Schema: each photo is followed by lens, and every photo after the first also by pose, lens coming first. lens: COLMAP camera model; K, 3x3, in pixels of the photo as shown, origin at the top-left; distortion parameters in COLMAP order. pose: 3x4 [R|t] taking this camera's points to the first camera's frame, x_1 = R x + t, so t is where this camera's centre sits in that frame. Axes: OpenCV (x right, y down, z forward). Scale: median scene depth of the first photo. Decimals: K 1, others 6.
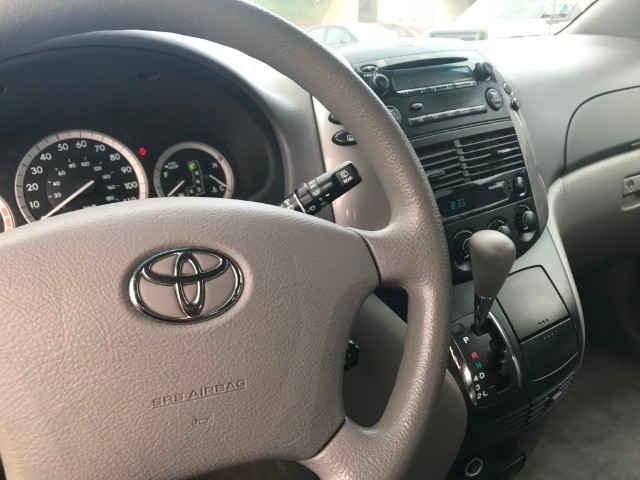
lens RADIAL K [[527.2, 0, 322.9], [0, 527.2, 239.9], [0, 0, 1]] dist [0.022272, -0.012102]
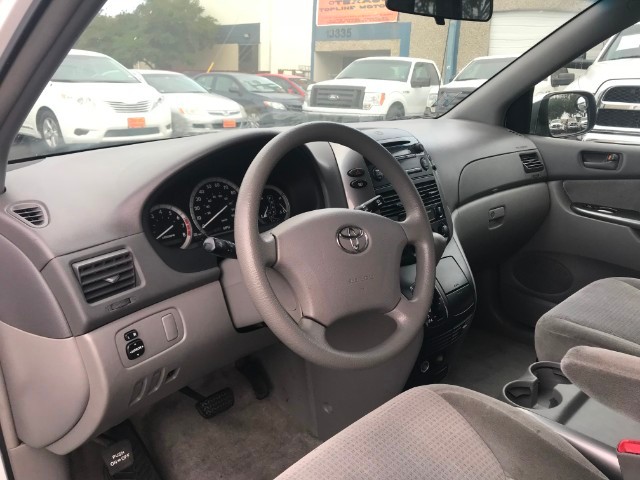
lens RADIAL K [[527.2, 0, 319.9], [0, 527.2, 235.0], [0, 0, 1]] dist [0.022272, -0.012102]
pose [[0.975215, -0.003668, 0.221227, -0.496423], [0.023005, 0.996124, -0.084894, 0.141066], [-0.220058, 0.087879, 0.971520, -0.762649]]
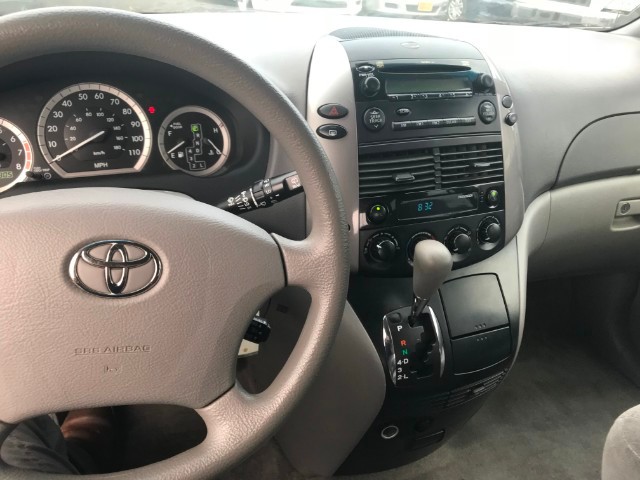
lens RADIAL K [[527.2, 0, 325.7], [0, 527.2, 239.3], [0, 0, 1]] dist [0.022272, -0.012102]
pose [[0.976657, 0.199406, -0.079860, 0.168673], [-0.186036, 0.971087, 0.149601, -0.137969], [0.107382, -0.131252, 0.985516, -0.110959]]
